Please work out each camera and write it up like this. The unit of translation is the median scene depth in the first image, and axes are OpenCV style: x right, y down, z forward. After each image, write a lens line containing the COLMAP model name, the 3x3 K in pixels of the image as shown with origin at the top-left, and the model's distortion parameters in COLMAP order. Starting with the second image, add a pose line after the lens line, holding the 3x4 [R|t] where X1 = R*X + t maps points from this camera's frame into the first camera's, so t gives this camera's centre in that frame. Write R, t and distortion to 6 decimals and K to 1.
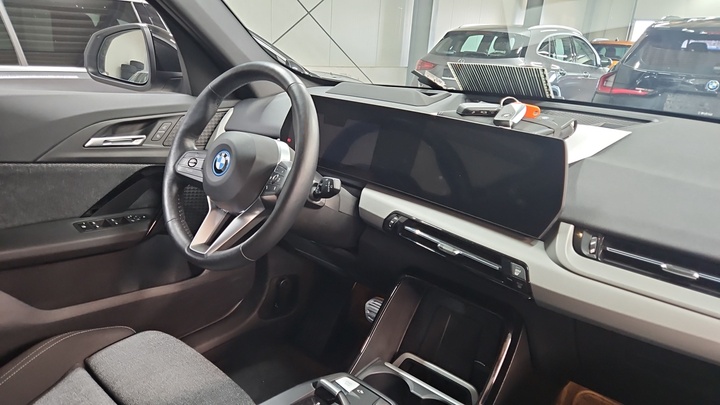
lens RADIAL K [[482.3, 0, 360.0], [0, 482.3, 202.5], [0, 0, 1]] dist [0.021944, -0.001901]
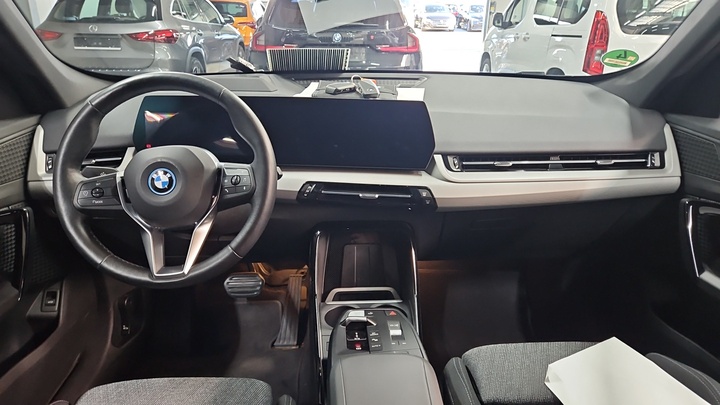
lens RADIAL K [[482.3, 0, 360.0], [0, 482.3, 202.5], [0, 0, 1]] dist [0.021944, -0.001901]
pose [[0.718315, -0.296918, 0.629176, -0.623378], [0.243174, 0.954466, 0.172802, -0.112015], [-0.651836, 0.028873, 0.757810, 0.001303]]
